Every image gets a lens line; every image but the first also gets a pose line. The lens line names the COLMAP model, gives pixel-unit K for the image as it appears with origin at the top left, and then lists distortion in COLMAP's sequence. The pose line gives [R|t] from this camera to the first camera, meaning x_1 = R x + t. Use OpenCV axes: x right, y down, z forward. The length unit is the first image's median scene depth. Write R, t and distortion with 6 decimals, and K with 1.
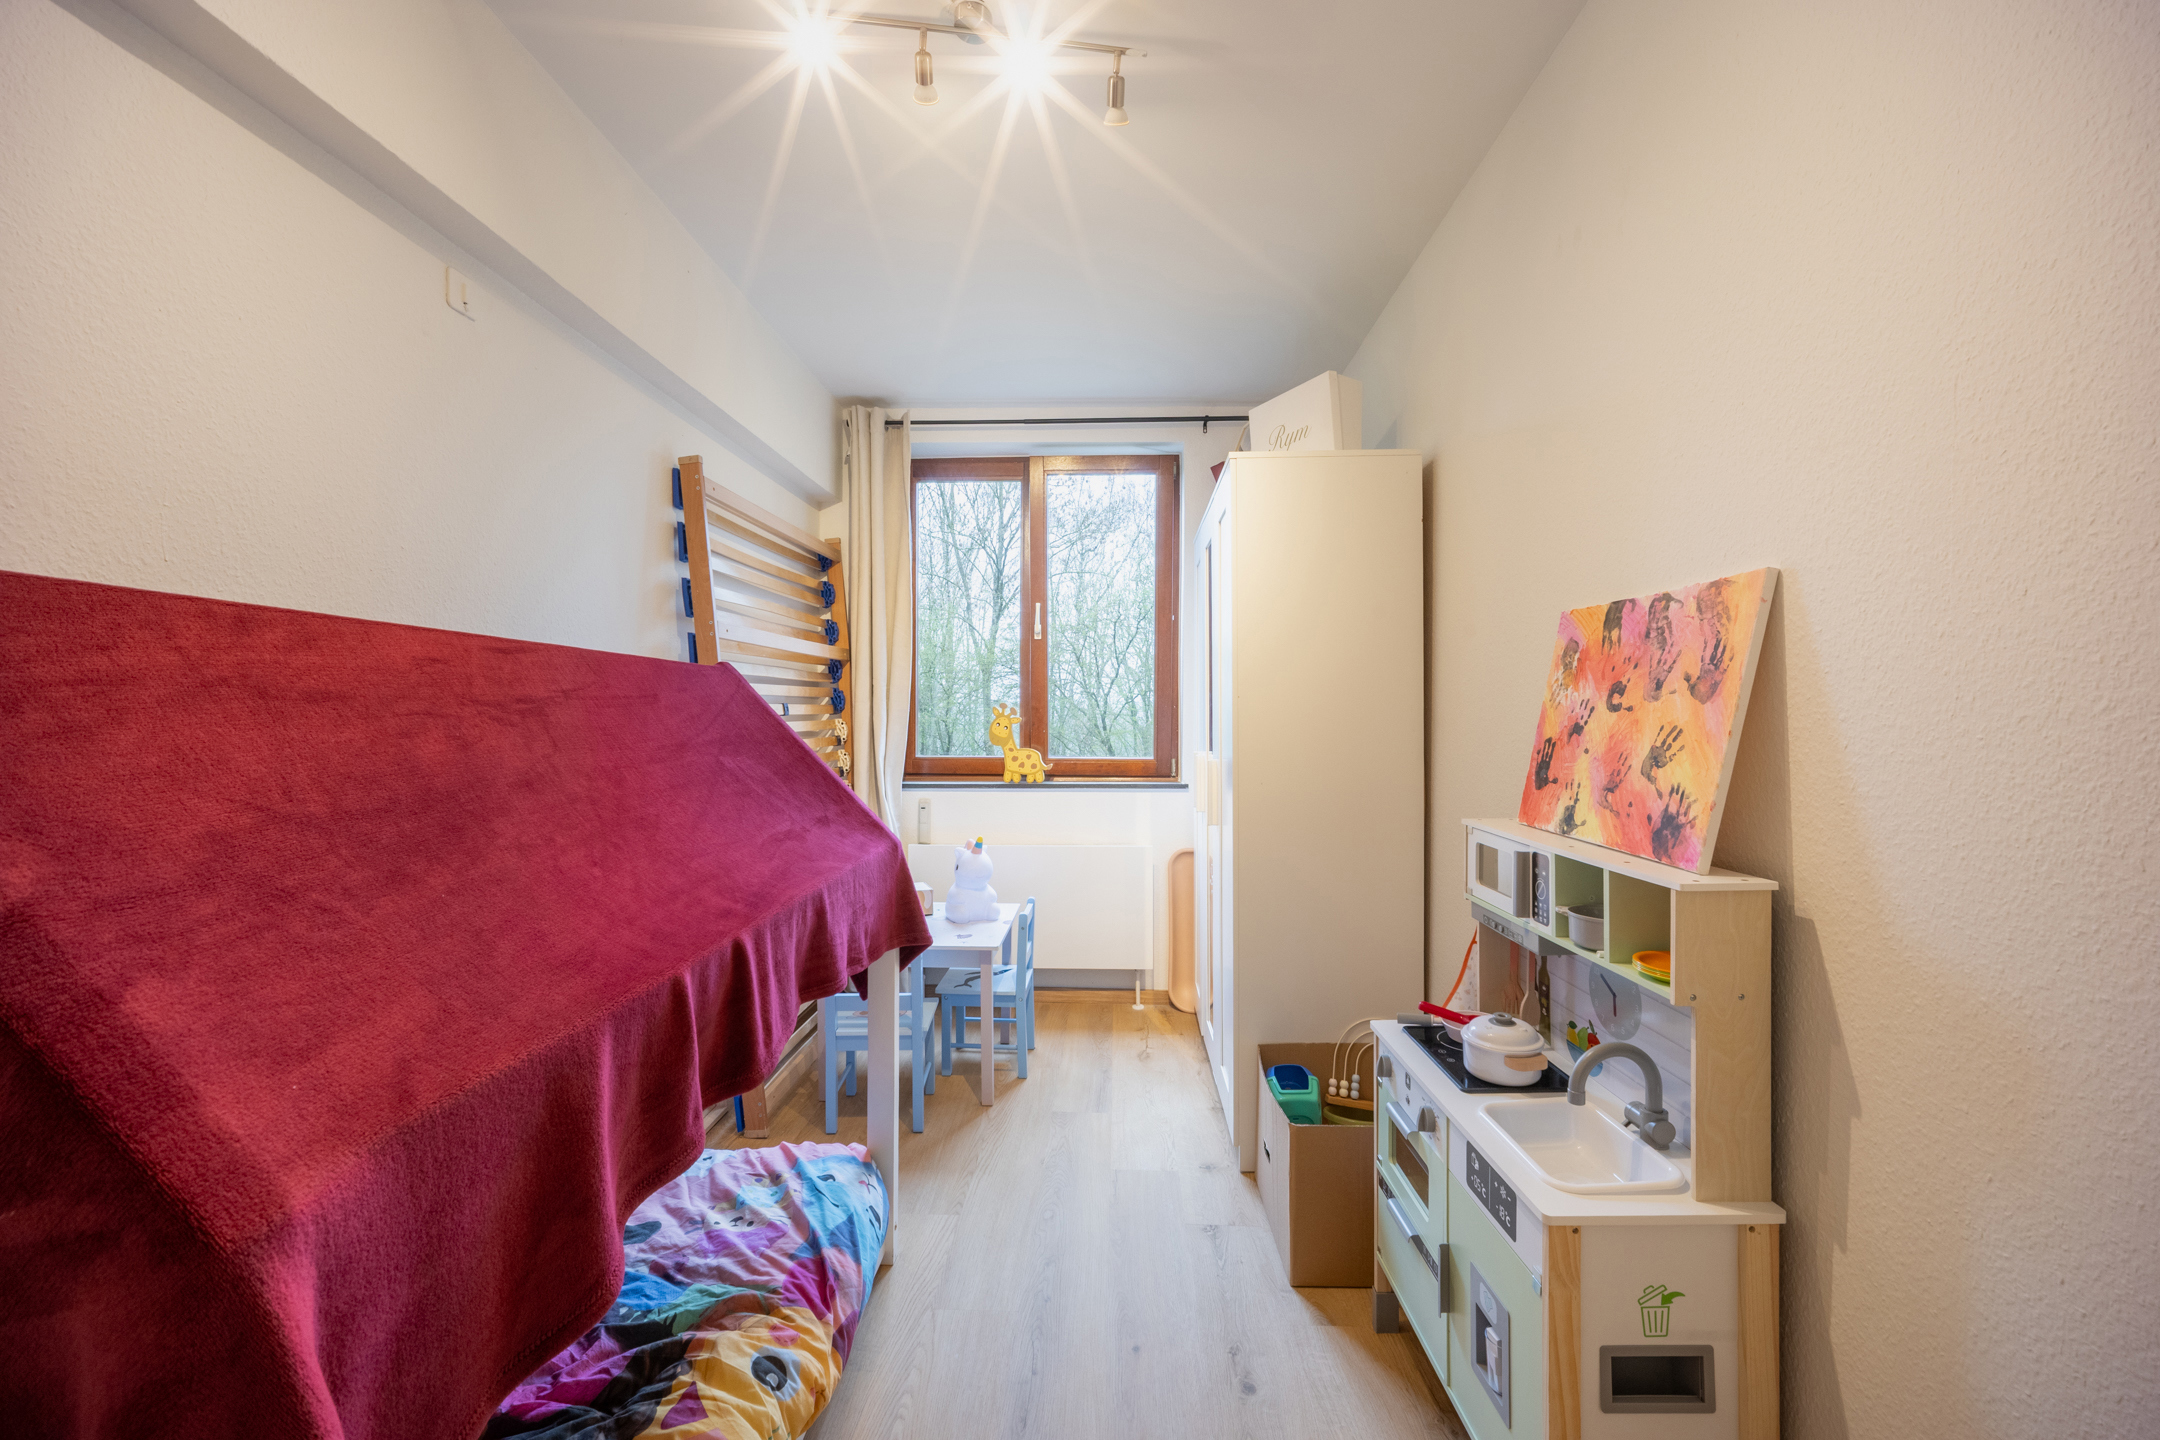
lens RADIAL K [[938.8, 0, 1081.8], [0, 938.8, 718.3], [0, 0, 1]] dist [-0.014095, 0.006524]
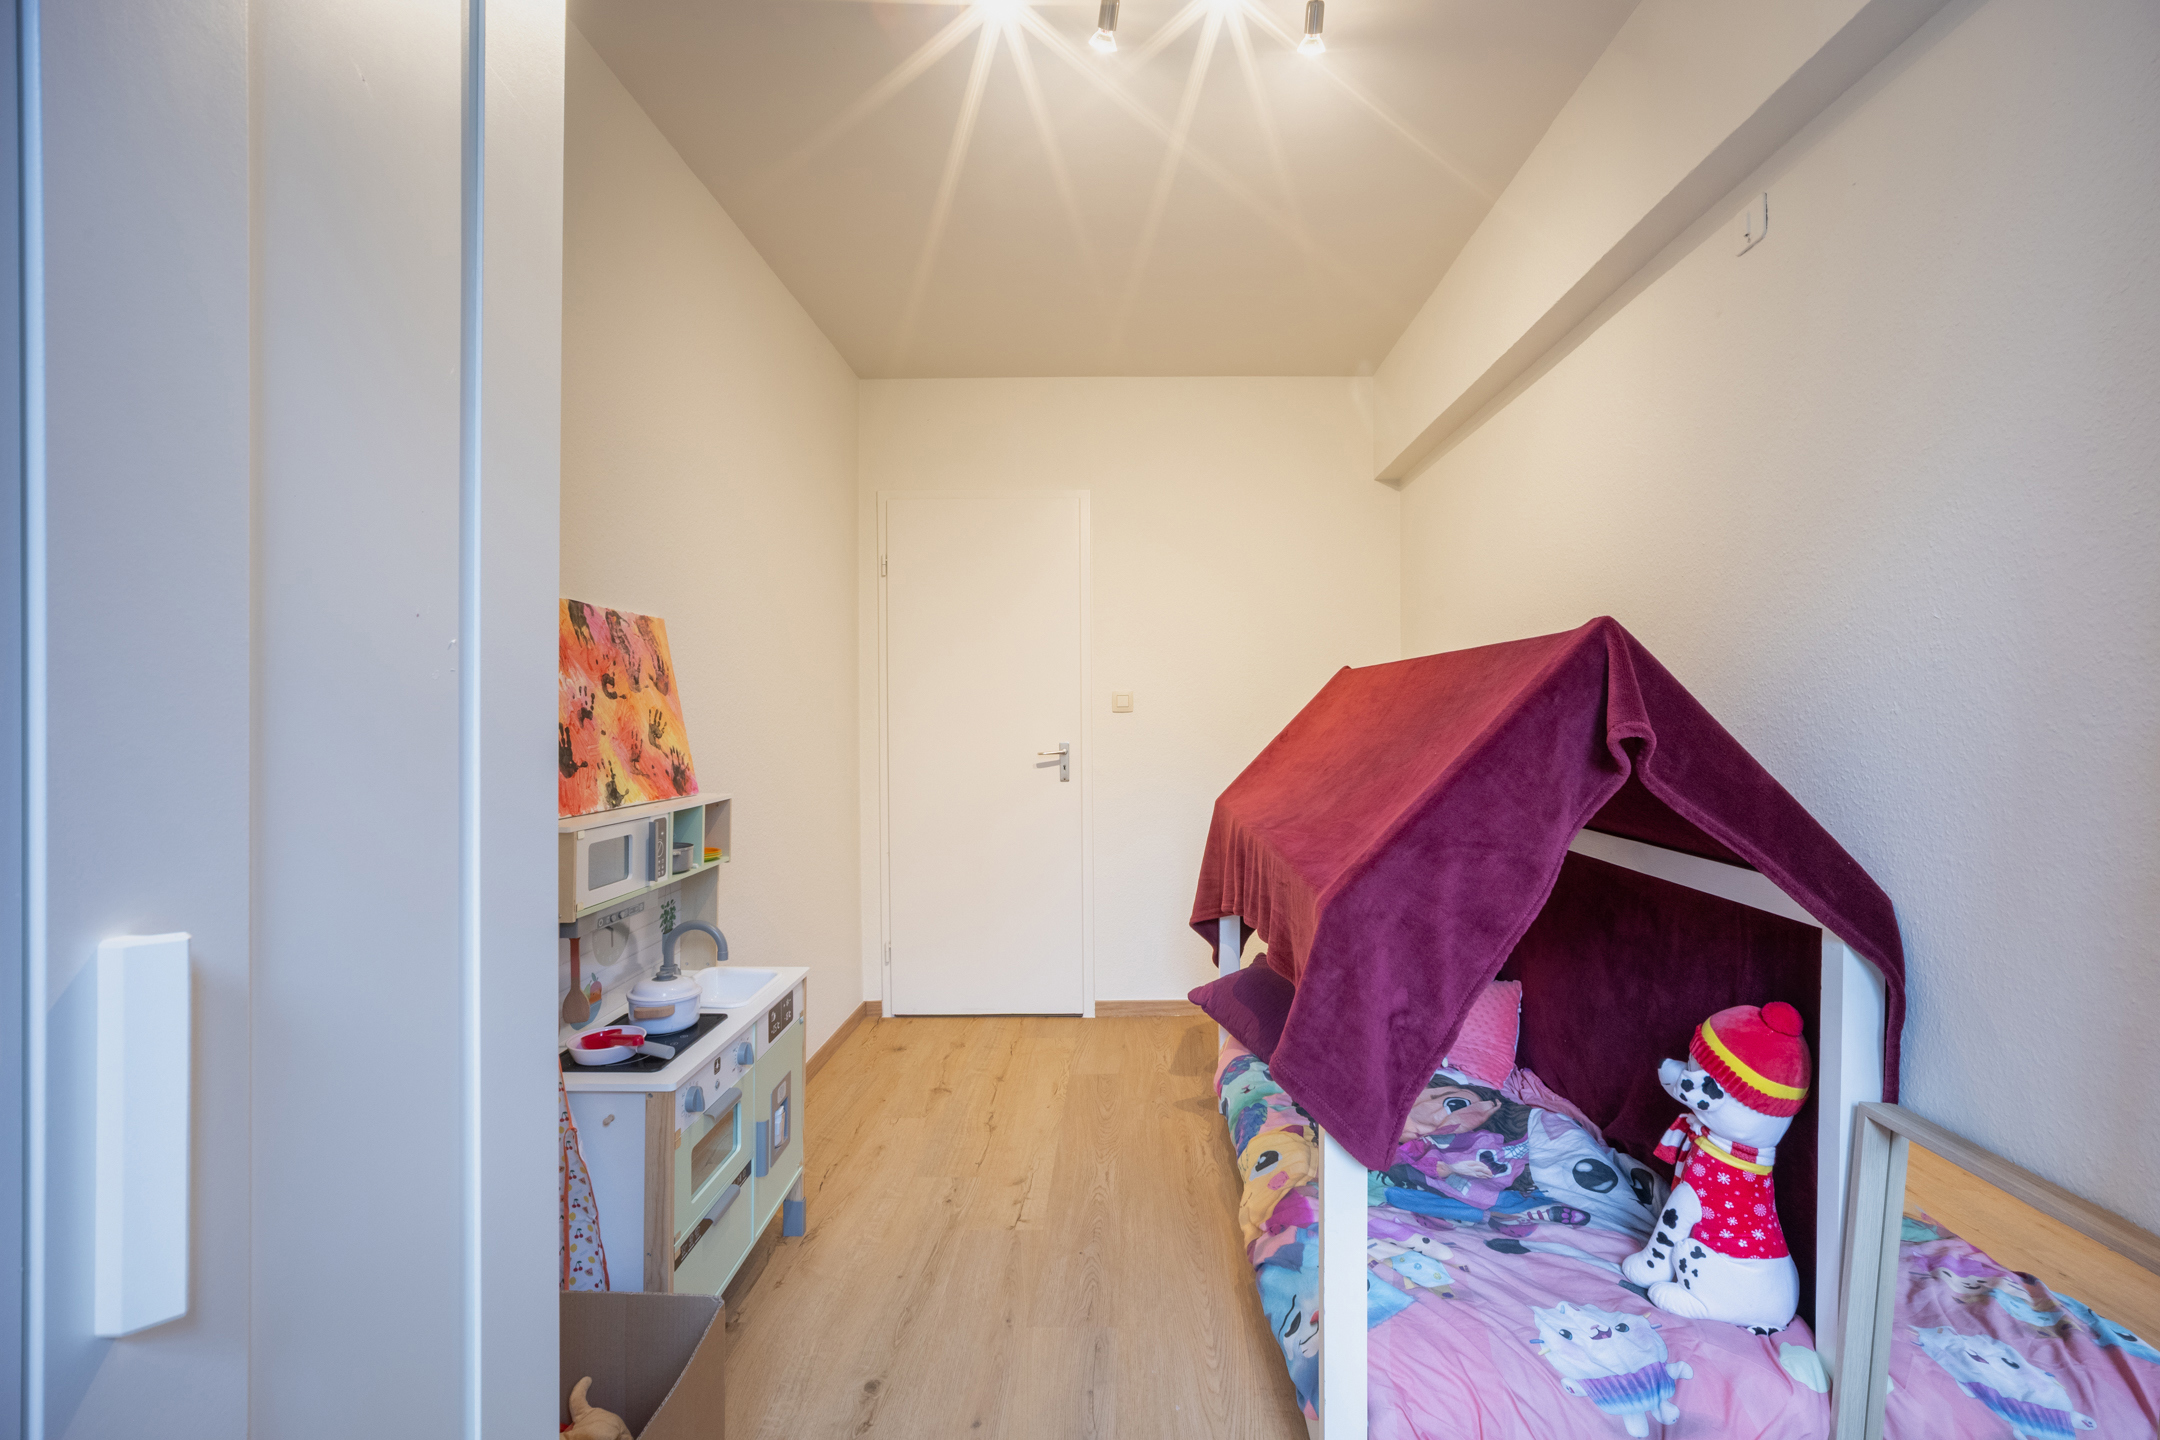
lens RADIAL K [[938.8, 0, 1079.9], [0, 938.8, 718.9], [0, 0, 1]] dist [-0.014095, 0.006524]
pose [[-0.999836, -0.001701, 0.018005, -0.062398], [-0.001509, 0.999942, 0.010670, 0.005142], [-0.018022, 0.010641, -0.999781, 2.167327]]
